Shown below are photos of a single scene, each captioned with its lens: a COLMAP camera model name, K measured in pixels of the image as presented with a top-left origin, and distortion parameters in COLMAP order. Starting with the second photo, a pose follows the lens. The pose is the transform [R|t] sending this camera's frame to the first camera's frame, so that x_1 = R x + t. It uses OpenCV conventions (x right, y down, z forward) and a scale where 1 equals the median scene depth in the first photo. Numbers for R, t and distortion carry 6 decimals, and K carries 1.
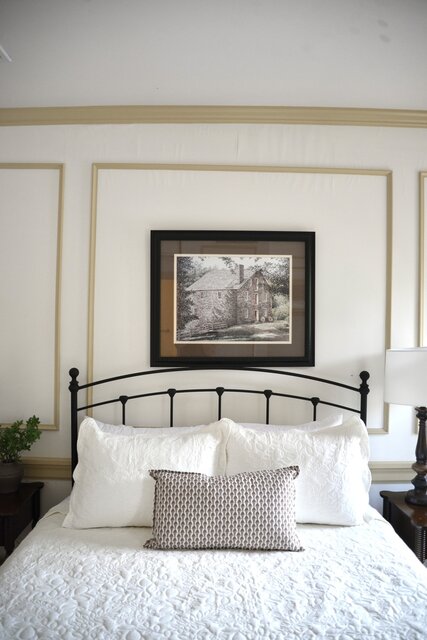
lens RADIAL K [[439.8, 0, 211.0], [0, 439.8, 318.9], [0, 0, 1]] dist [-0.085442, 0.030947]
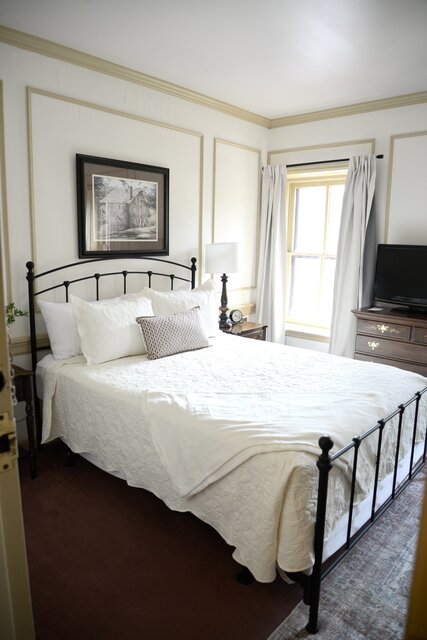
lens RADIAL K [[439.8, 0, 209.9], [0, 439.8, 321.3], [0, 0, 1]] dist [-0.085442, 0.030947]
pose [[0.675004, -0.130706, 0.726145, -0.860561], [-0.008001, 0.982829, 0.184346, 0.048120], [-0.737771, -0.130244, 0.662367, -0.203266]]
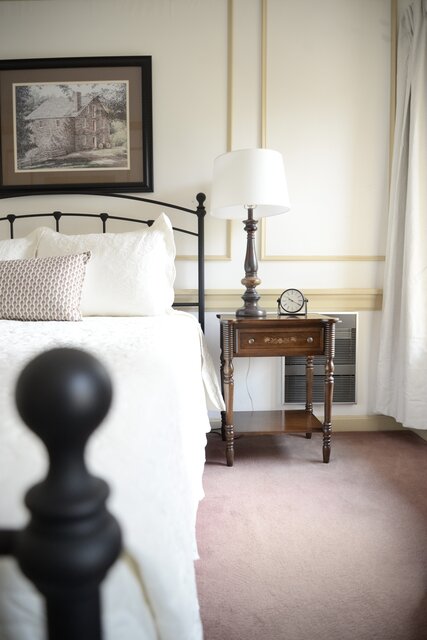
lens RADIAL K [[439.8, 0, 213.2], [0, 439.8, 323.8], [0, 0, 1]] dist [-0.085442, 0.030947]
pose [[0.999803, -0.013028, -0.015002, 0.386888], [0.014240, 0.996385, 0.083748, 0.329923], [0.013857, -0.083945, 0.996374, -0.016968]]
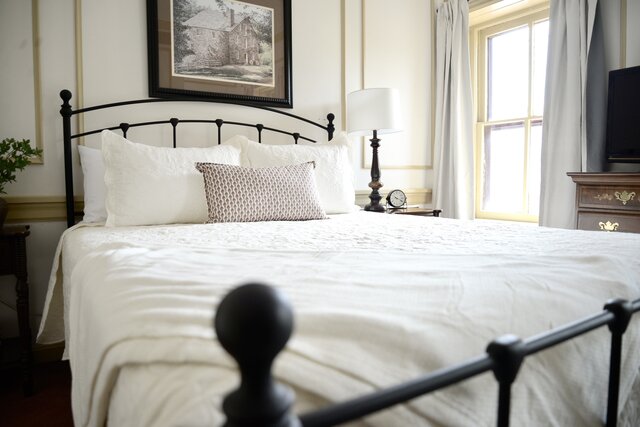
lens RADIAL K [[439.8, 0, 319.5], [0, 439.8, 214.3], [0, 0, 1]] dist [-0.085442, 0.030947]
pose [[0.838167, -0.059530, 0.542156, -0.357964], [0.018653, 0.996573, 0.080588, 0.300161], [-0.545095, -0.057433, 0.836405, -0.036719]]
